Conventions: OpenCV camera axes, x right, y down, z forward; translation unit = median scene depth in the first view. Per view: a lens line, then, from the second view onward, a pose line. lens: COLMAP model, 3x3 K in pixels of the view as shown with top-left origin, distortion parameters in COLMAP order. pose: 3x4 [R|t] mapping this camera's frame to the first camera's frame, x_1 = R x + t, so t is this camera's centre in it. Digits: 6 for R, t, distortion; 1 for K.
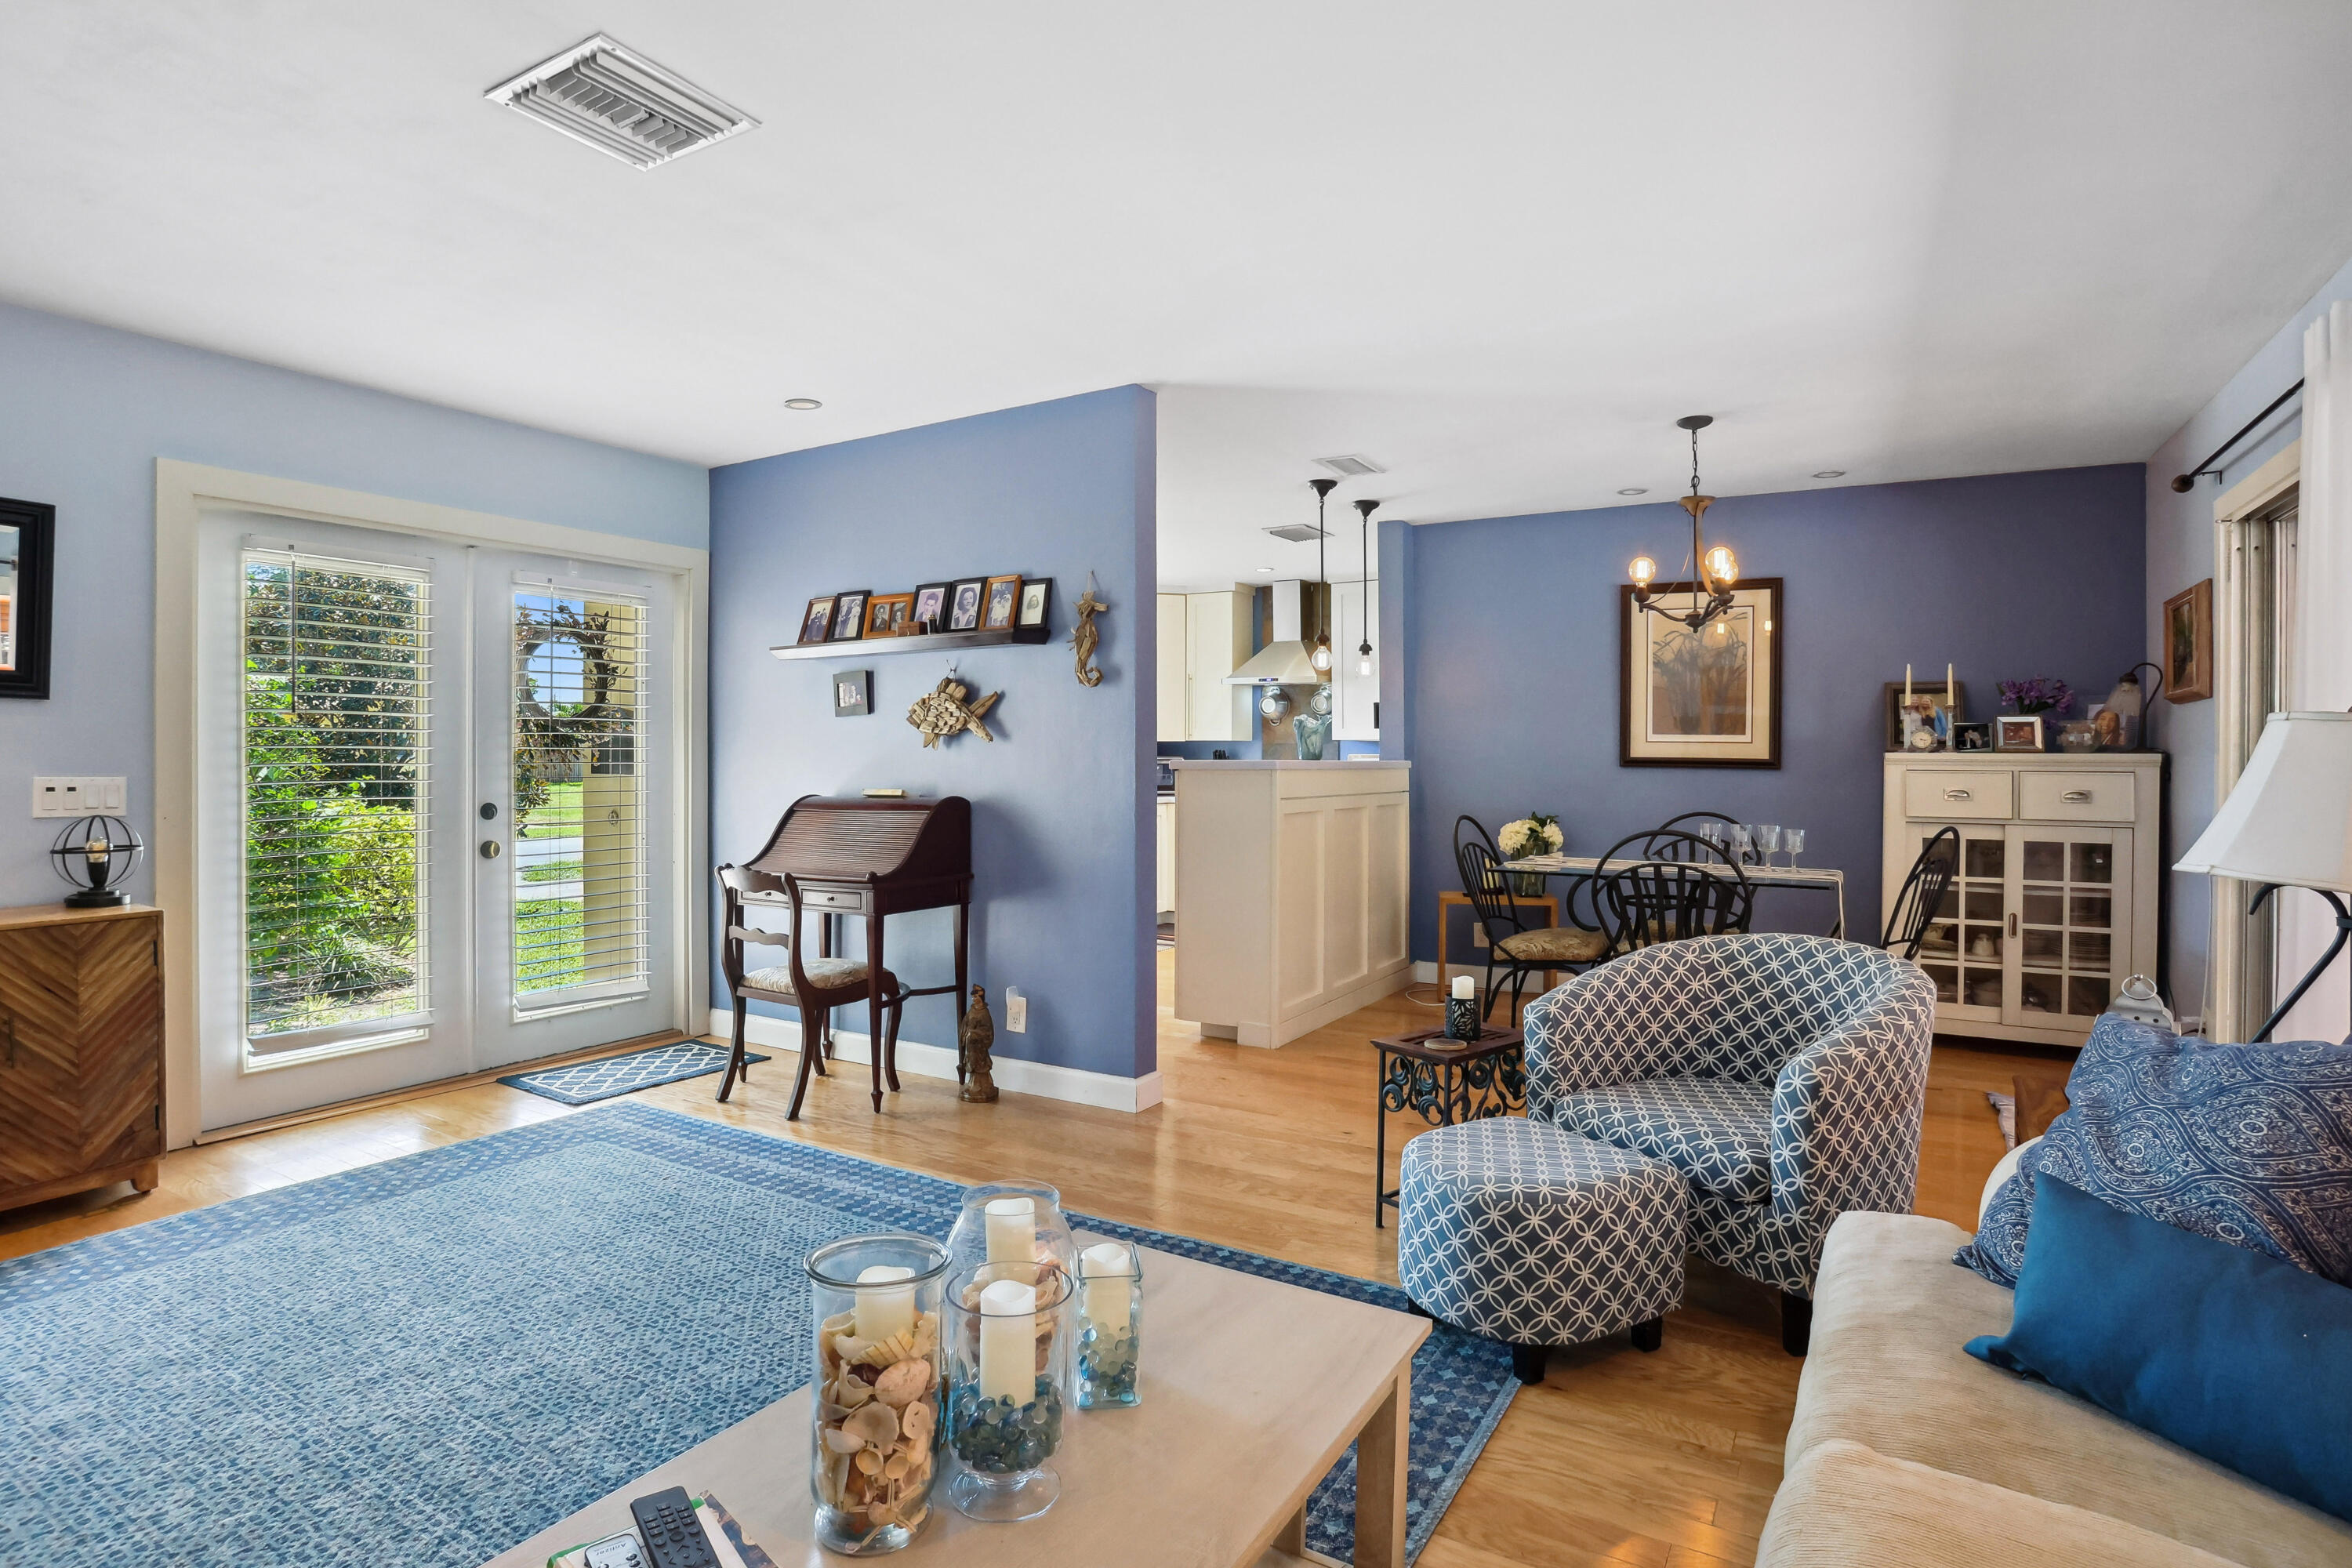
lens RADIAL K [[1169.9, 0, 1169.6], [0, 1169.9, 770.6], [0, 0, 1]] dist [-0.067377, 0.044583]
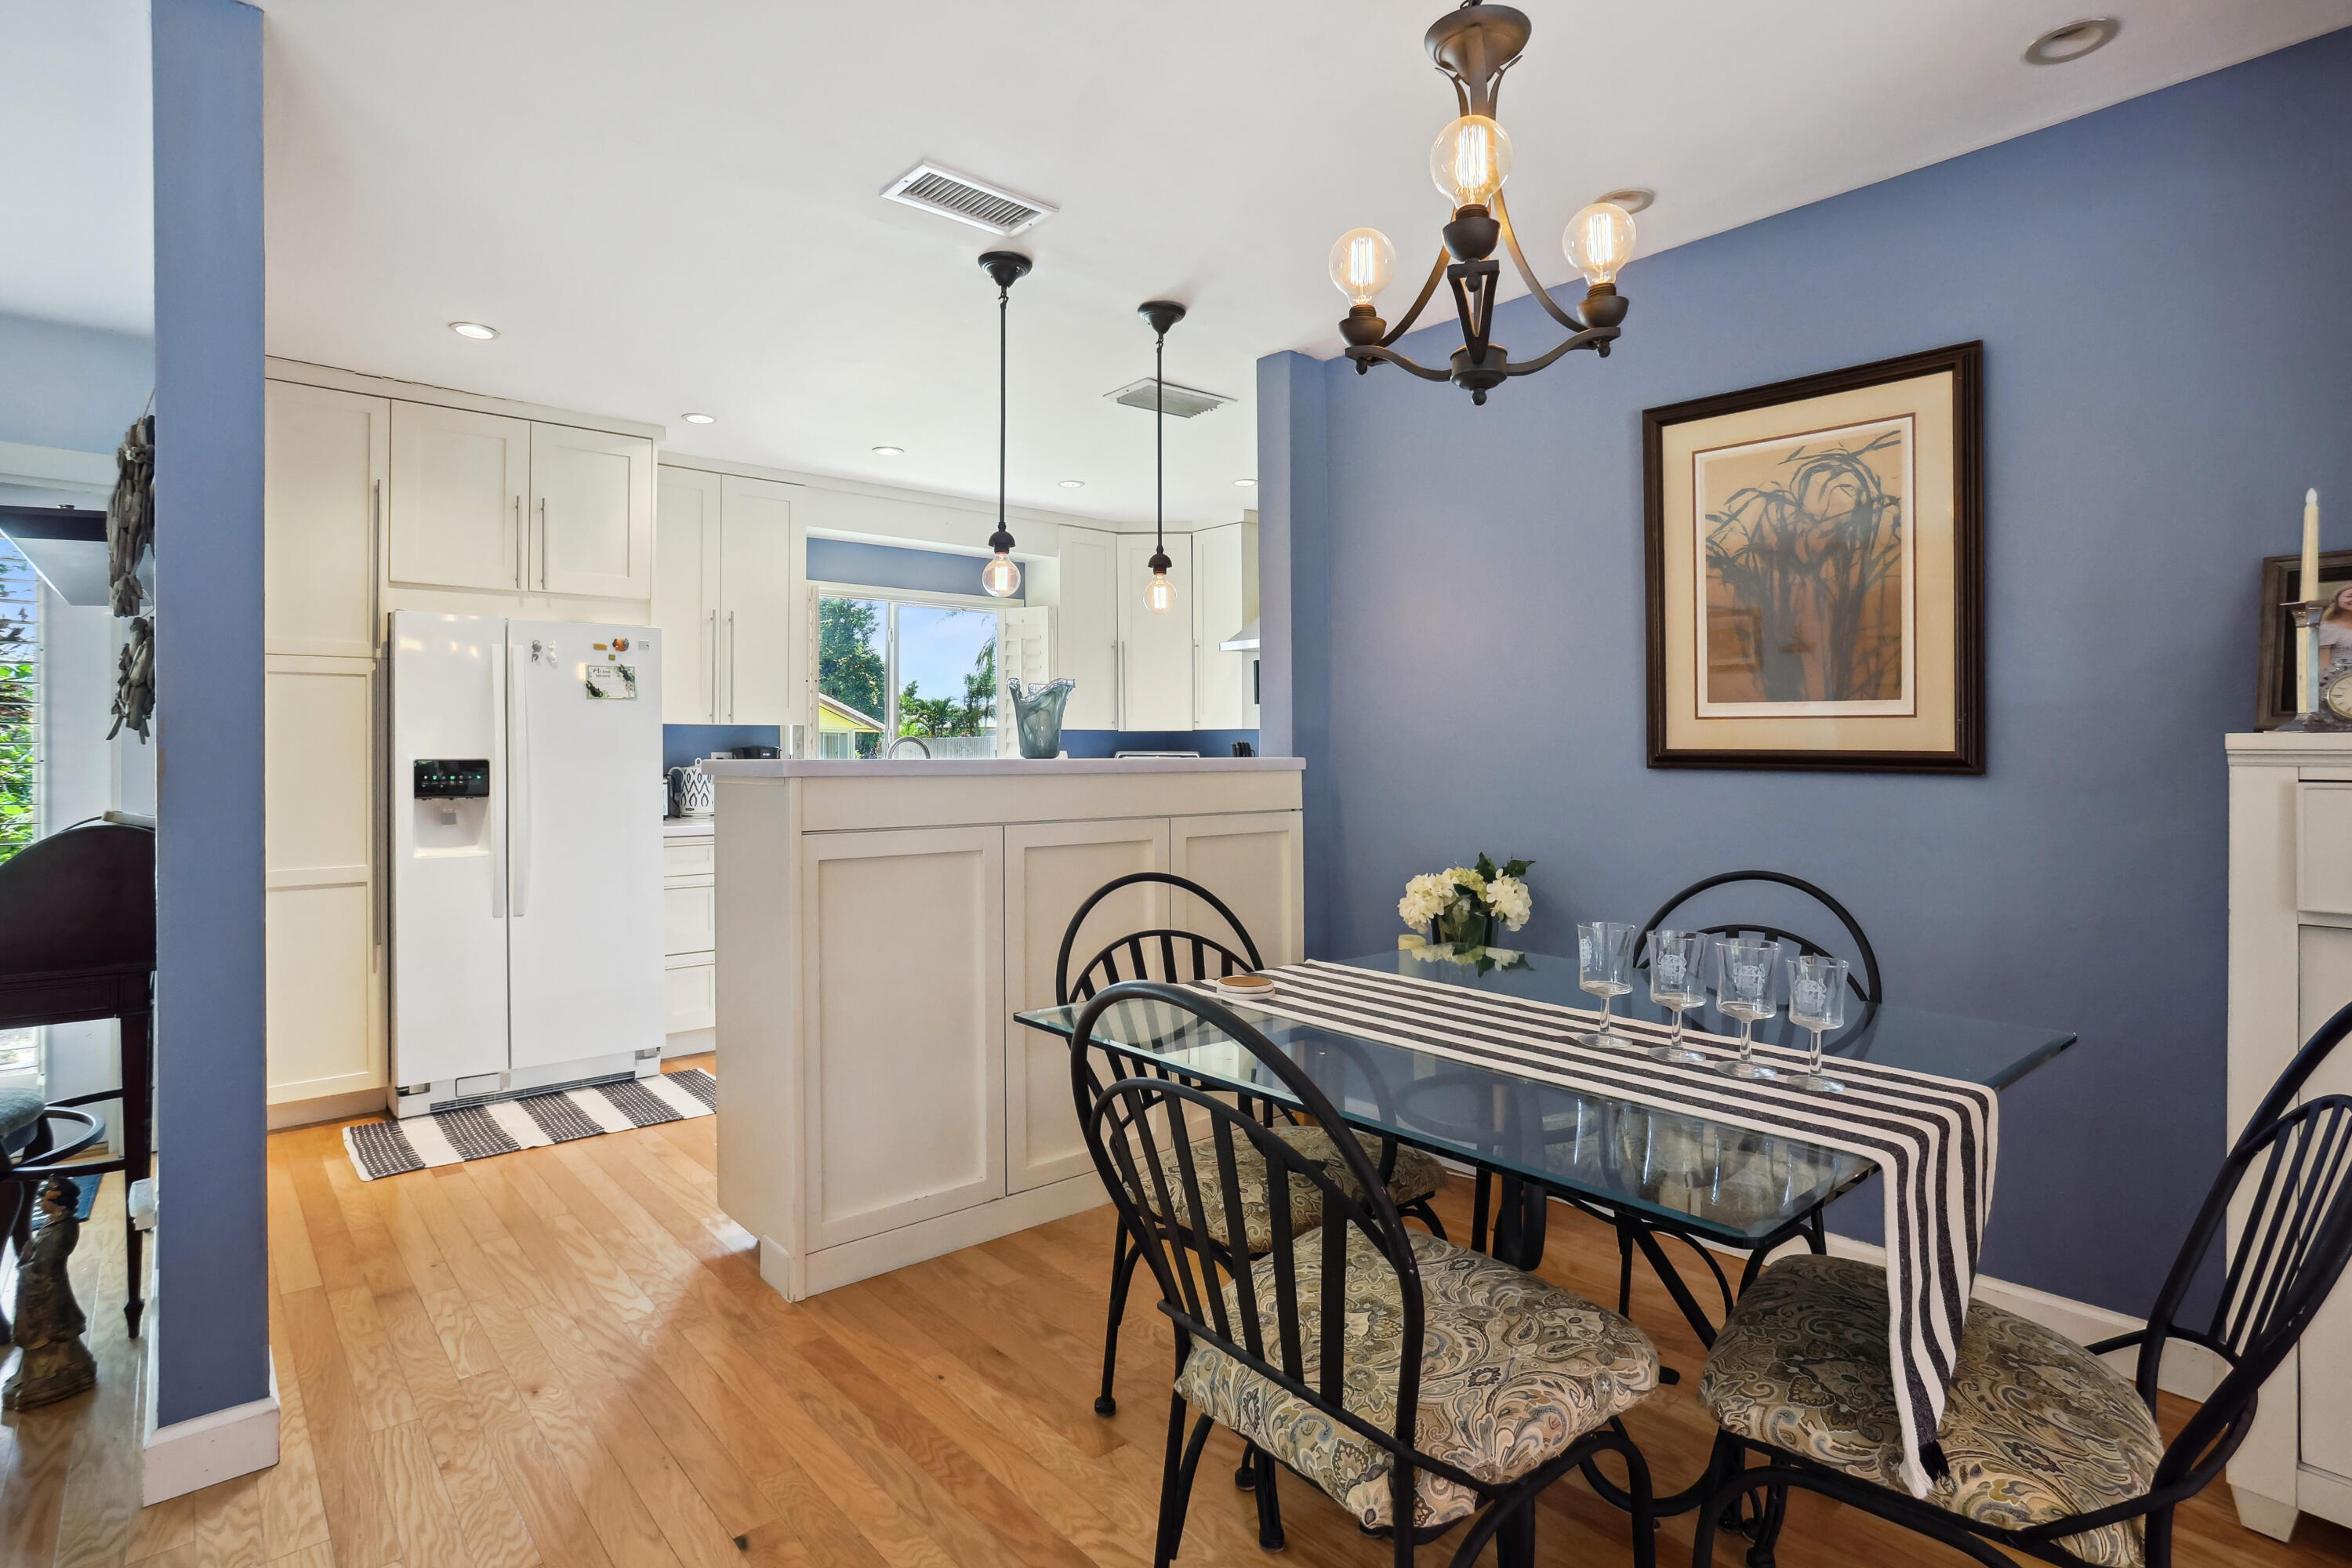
lens RADIAL K [[1169.9, 0, 1169.6], [0, 1169.9, 770.6], [0, 0, 1]] dist [-0.067377, 0.044583]
pose [[0.951171, -0.001216, -0.308662, 0.348656], [0.002304, 0.999992, 0.003161, -0.004354], [0.308656, -0.003718, 0.951167, 0.453340]]
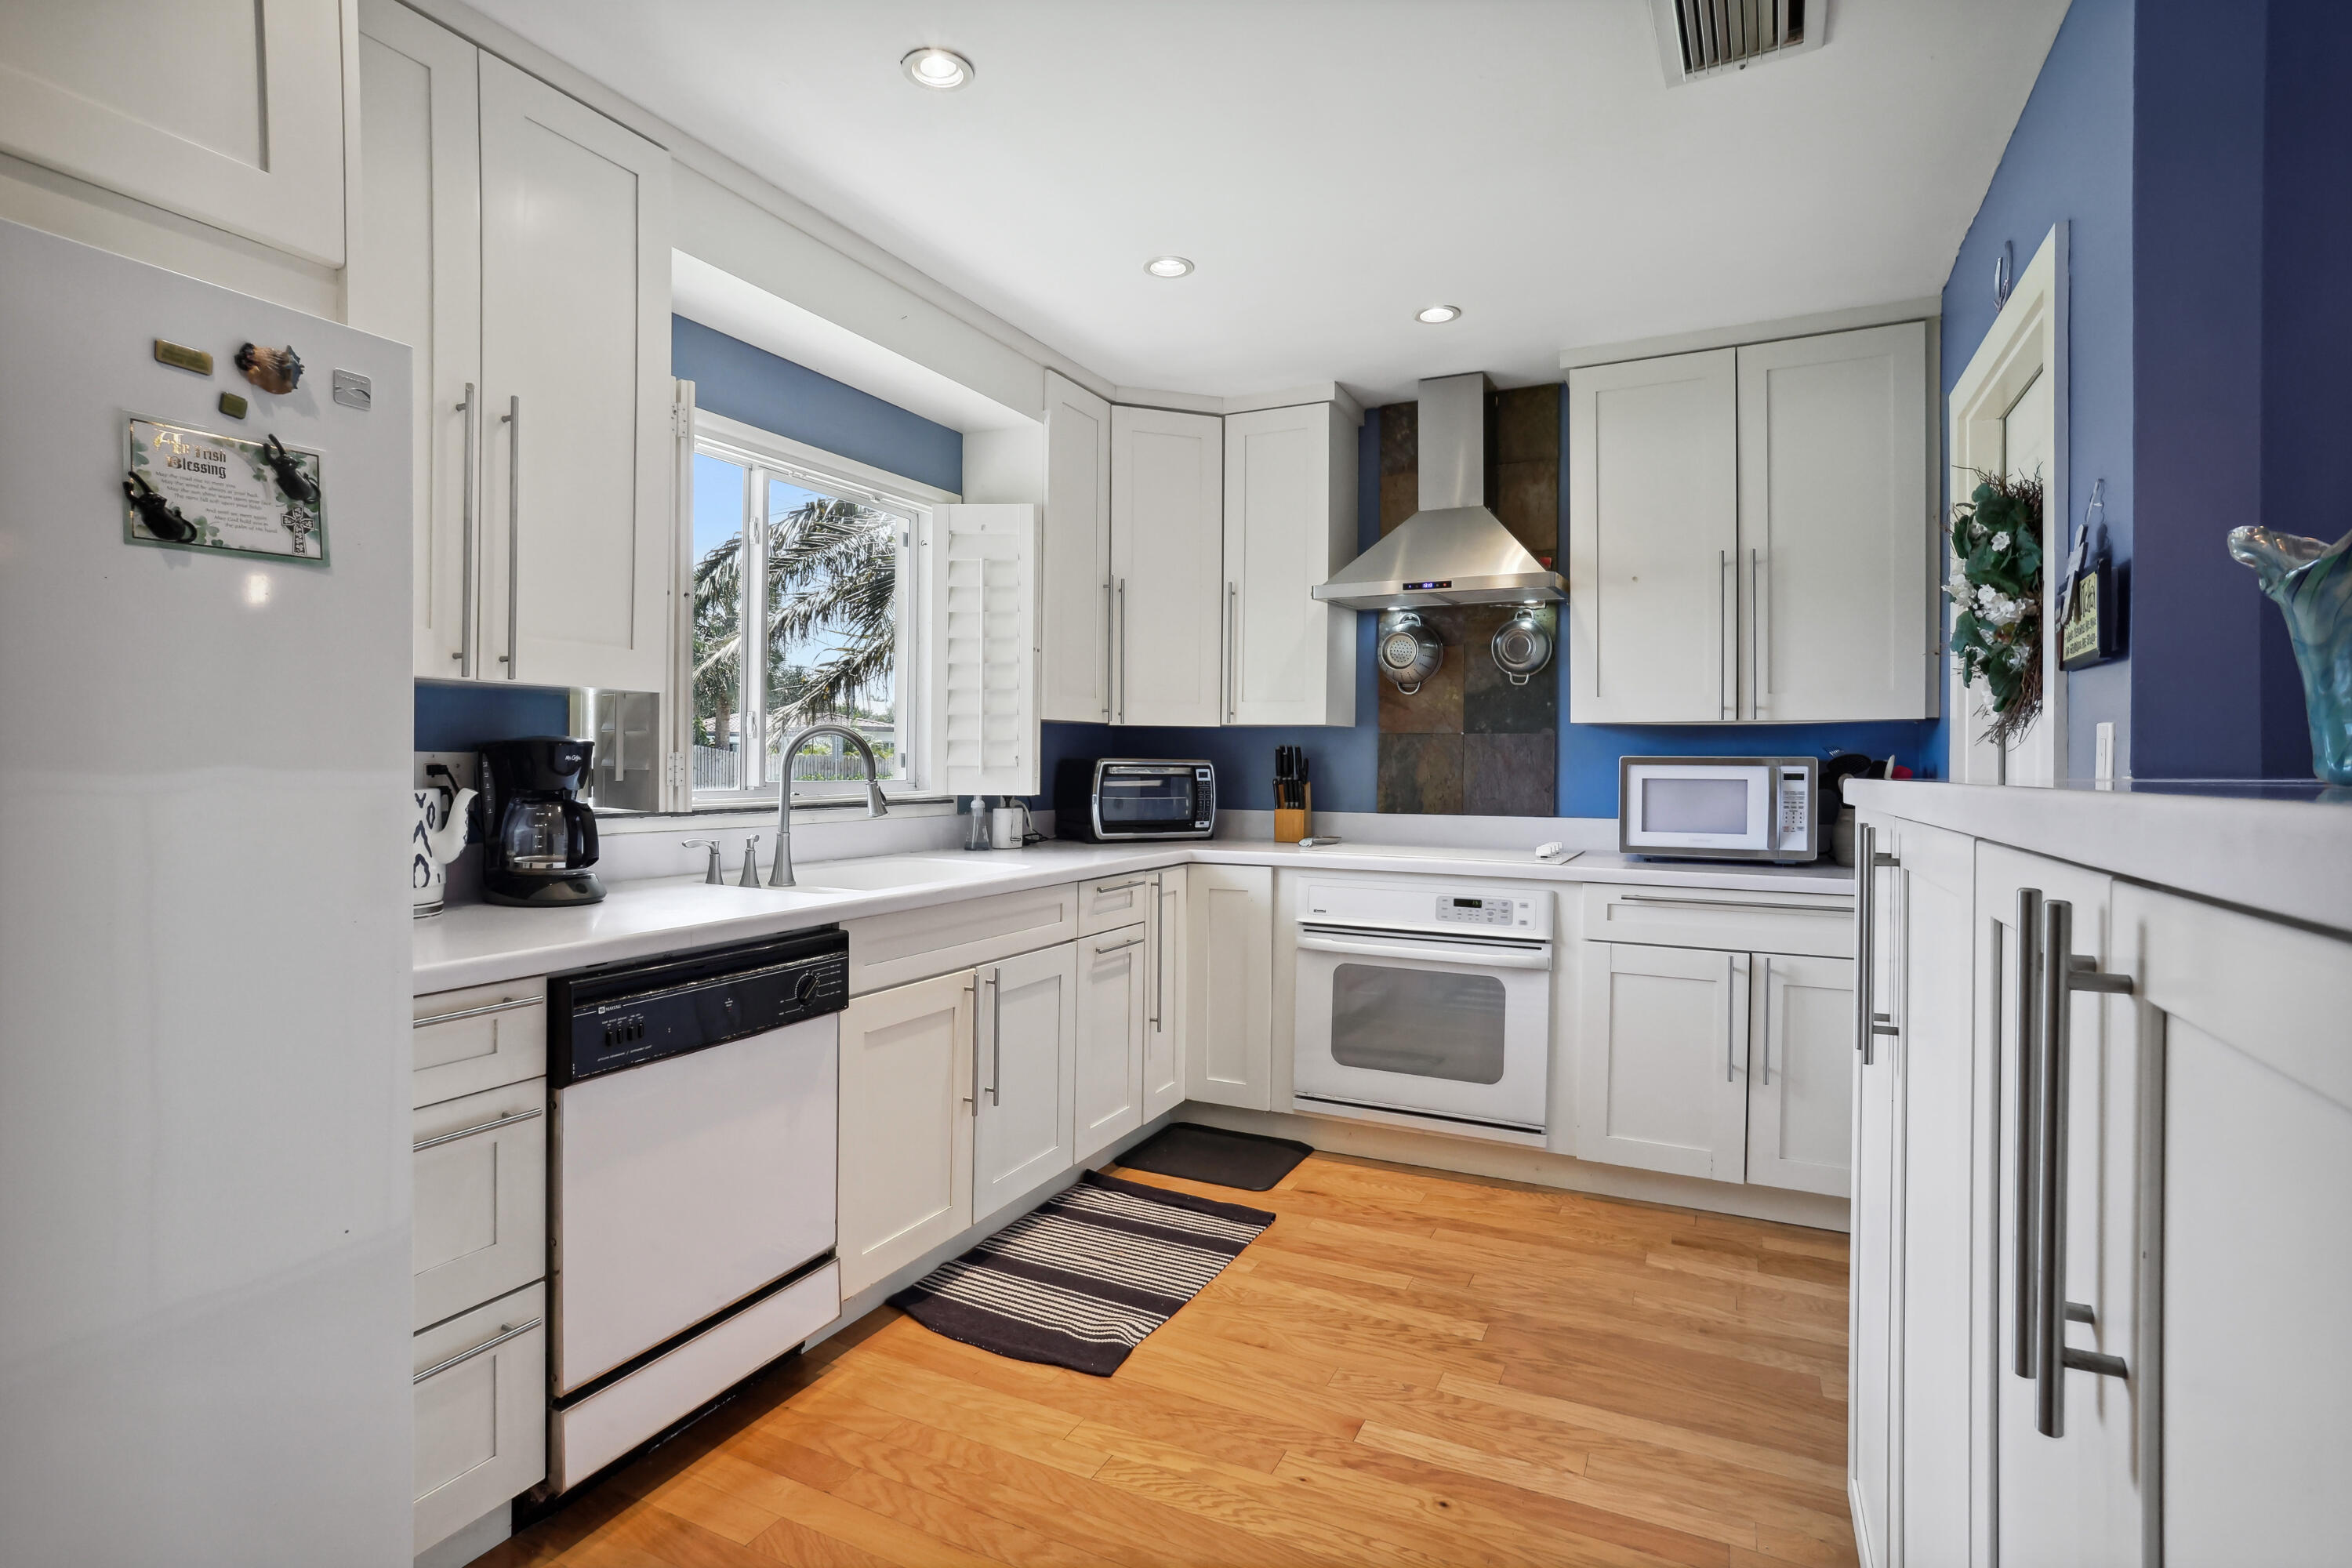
lens RADIAL K [[1169.9, 0, 1169.6], [0, 1169.9, 770.6], [0, 0, 1]] dist [-0.067377, 0.044583]
pose [[0.997666, -0.003634, 0.068180, -0.057903], [0.003958, 0.999982, -0.004611, -0.009130], [-0.068162, 0.004870, 0.997662, 0.825022]]
